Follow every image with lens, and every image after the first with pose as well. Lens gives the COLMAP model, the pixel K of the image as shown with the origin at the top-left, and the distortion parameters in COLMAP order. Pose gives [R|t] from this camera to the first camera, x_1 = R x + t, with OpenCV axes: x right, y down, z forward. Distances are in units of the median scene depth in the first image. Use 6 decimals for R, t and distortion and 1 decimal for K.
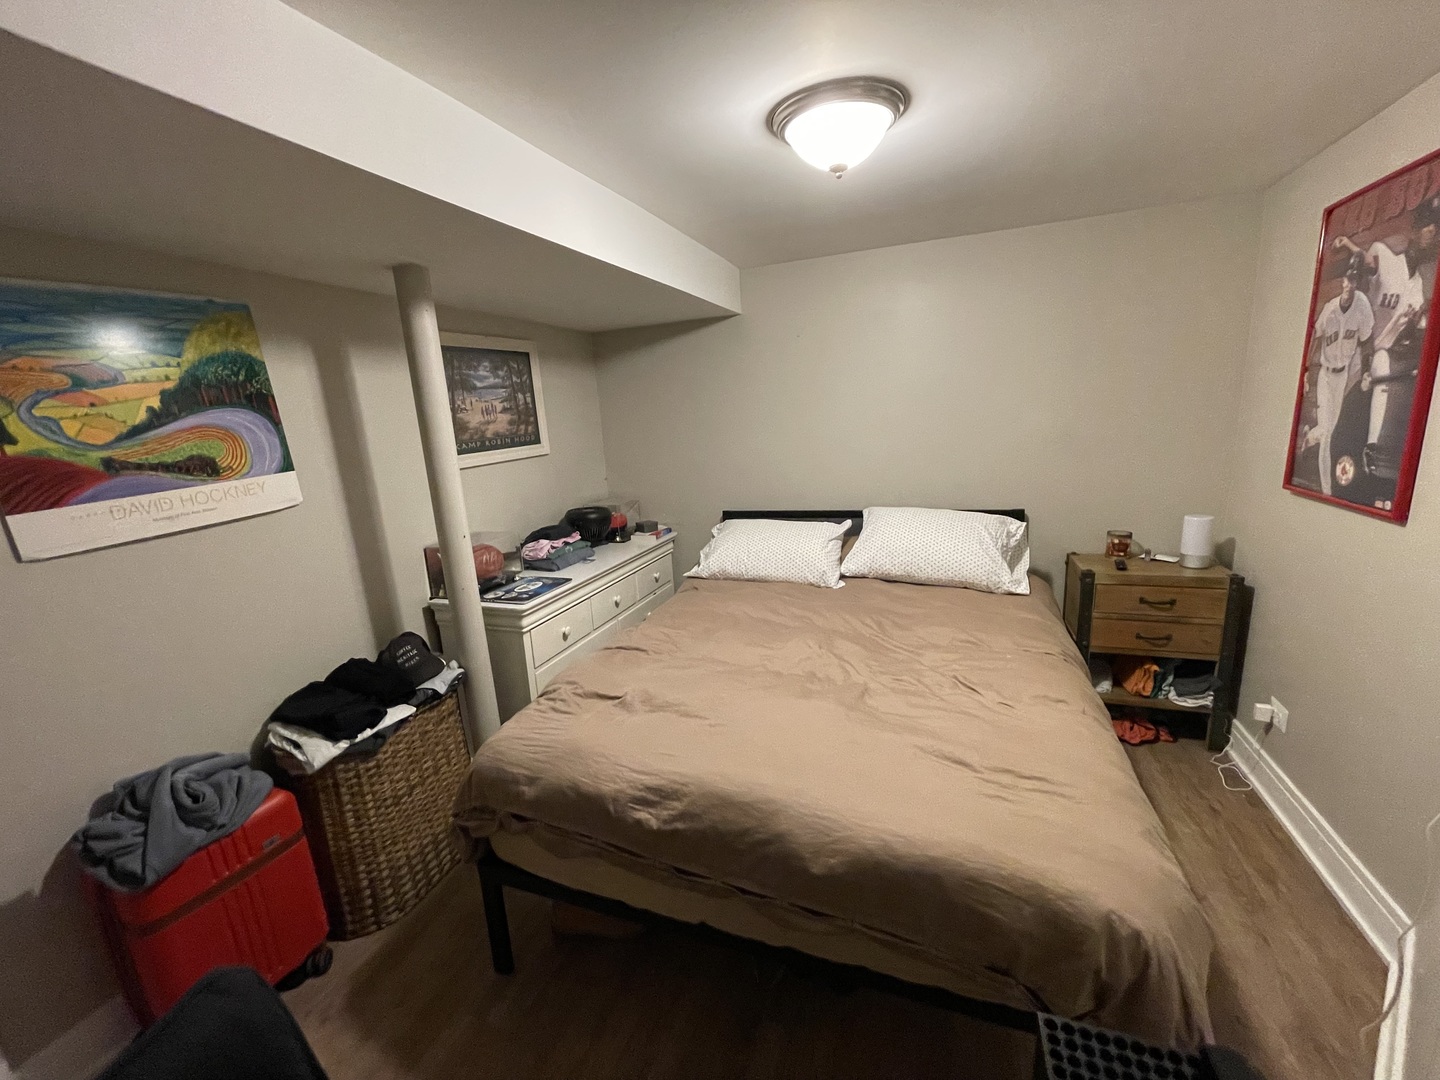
lens RADIAL K [[586.7, 0, 722.7], [0, 586.7, 539.2], [0, 0, 1]] dist [-0.004651, -0.000517]
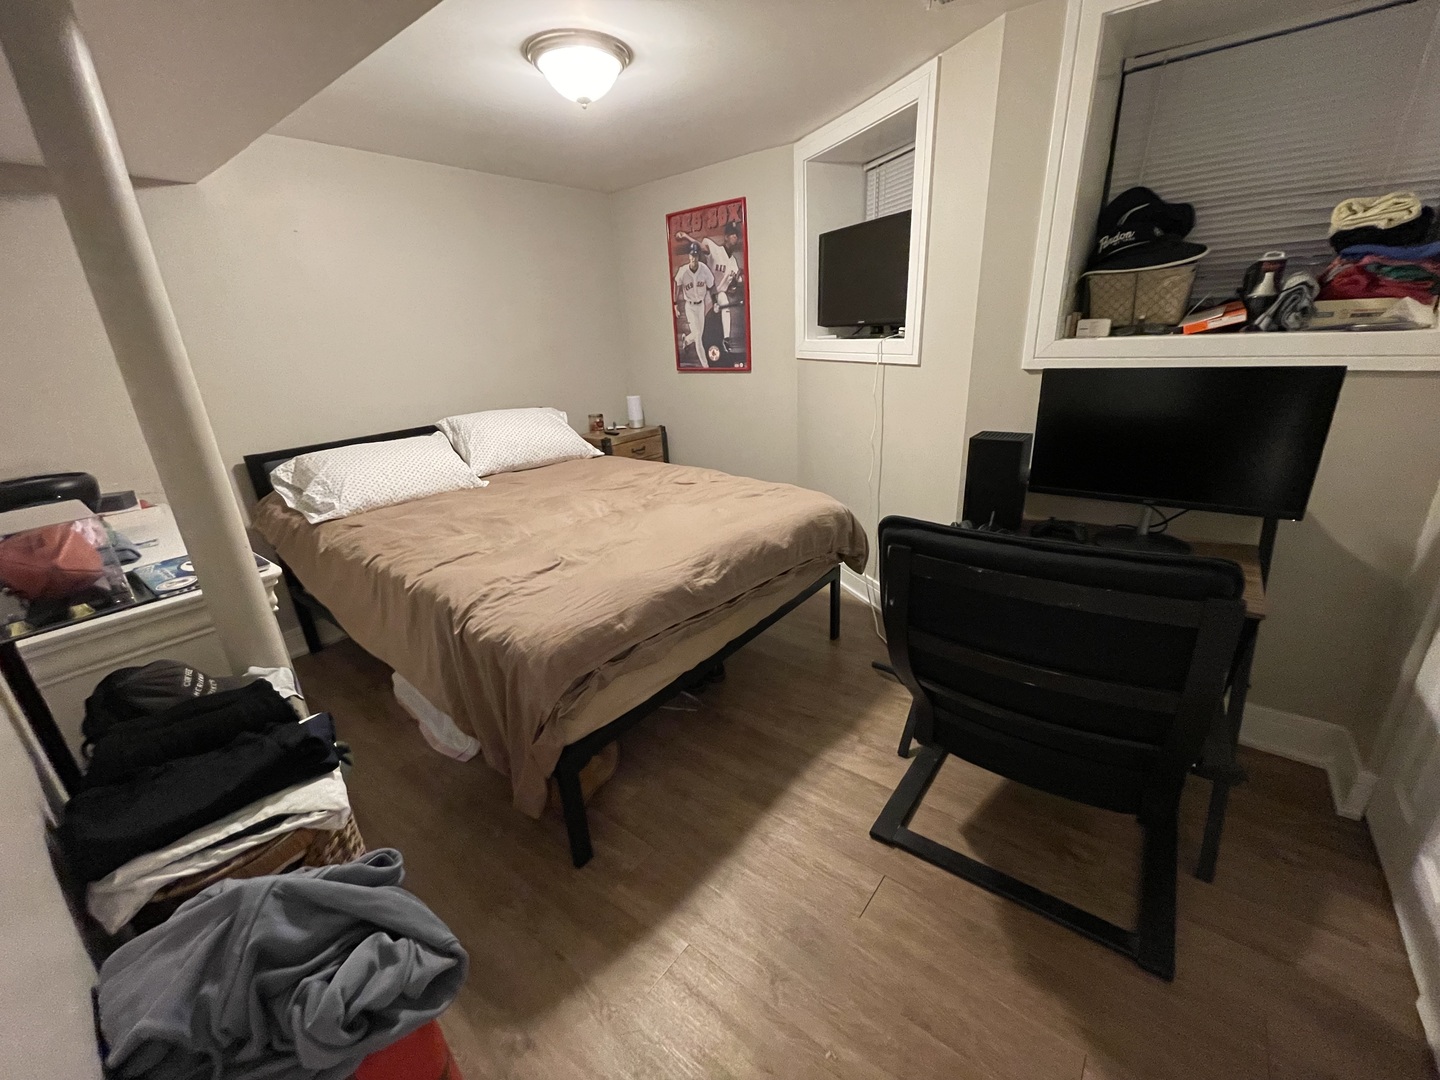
lens RADIAL K [[586.7, 0, 718.4], [0, 586.7, 542.4], [0, 0, 1]] dist [-0.004651, -0.000517]
pose [[0.308941, -0.282165, 0.908261, -1.012598], [0.235659, 0.947908, 0.214324, 0.076021], [-0.921423, 0.147826, 0.359343, 0.351323]]
